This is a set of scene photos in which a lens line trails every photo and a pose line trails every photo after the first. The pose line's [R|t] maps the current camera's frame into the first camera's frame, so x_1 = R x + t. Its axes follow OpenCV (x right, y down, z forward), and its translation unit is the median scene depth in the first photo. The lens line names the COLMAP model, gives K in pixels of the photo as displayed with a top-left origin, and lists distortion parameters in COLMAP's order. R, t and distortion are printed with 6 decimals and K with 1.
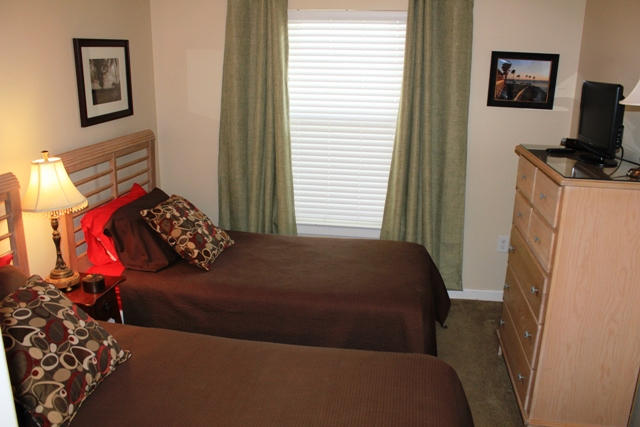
lens RADIAL K [[534.5, 0, 329.1], [0, 534.5, 211.2], [0, 0, 1]] dist [-0.167308, 0.141386]
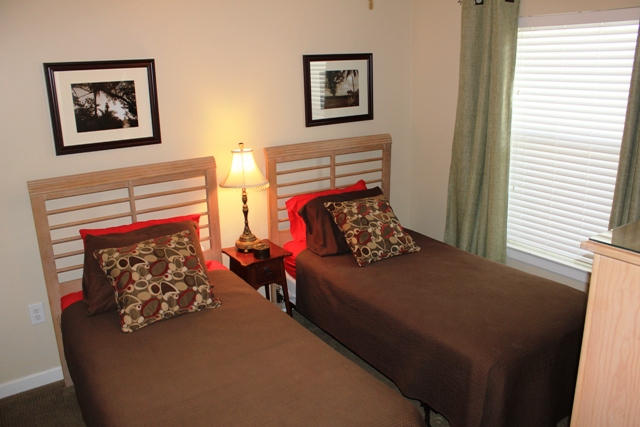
lens RADIAL K [[534.5, 0, 329.1], [0, 534.5, 211.2], [0, 0, 1]] dist [-0.167308, 0.141386]
pose [[0.681994, 0.166548, -0.712142, 0.461063], [-0.171518, 0.982992, 0.065634, -0.056504], [0.710962, 0.077383, 0.698960, 0.170003]]
